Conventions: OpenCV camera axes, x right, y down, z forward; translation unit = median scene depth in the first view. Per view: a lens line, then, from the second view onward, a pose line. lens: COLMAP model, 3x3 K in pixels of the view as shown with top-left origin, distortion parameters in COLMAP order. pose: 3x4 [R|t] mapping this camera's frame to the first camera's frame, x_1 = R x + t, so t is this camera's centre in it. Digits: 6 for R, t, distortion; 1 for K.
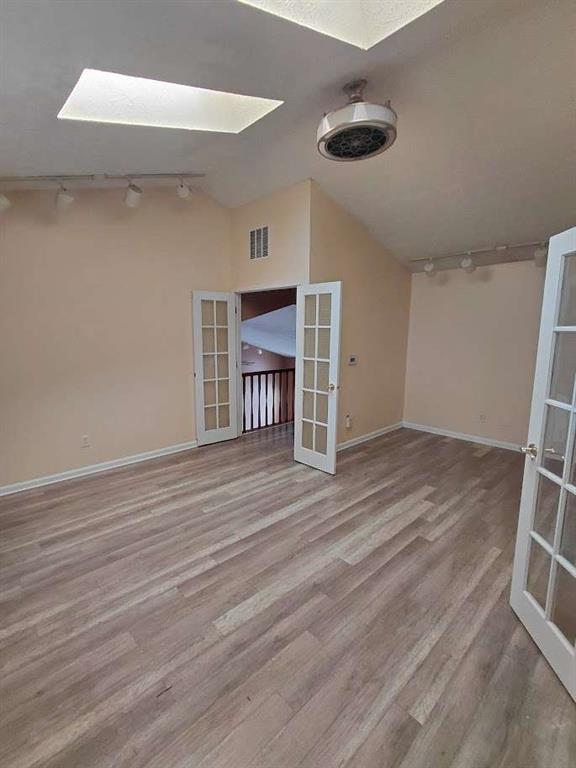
lens RADIAL K [[355.1, 0, 288.9], [0, 355.1, 384.5], [0, 0, 1]] dist [-0.003058, 0.001832]
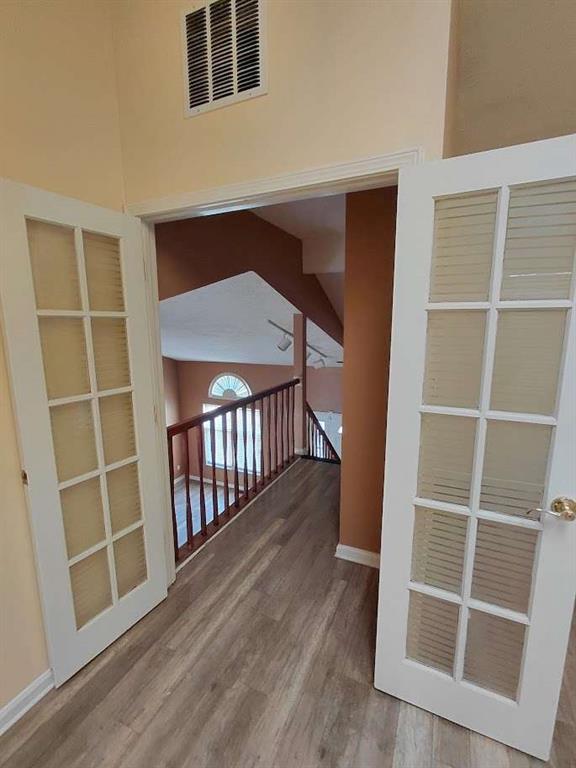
lens RADIAL K [[355.1, 0, 282.7], [0, 355.1, 384.3], [0, 0, 1]] dist [-0.003058, 0.001832]
pose [[0.939313, -0.074972, 0.334769, -0.201067], [0.069198, 0.997177, 0.029159, -0.126873], [-0.336010, -0.004224, 0.941849, 0.841649]]
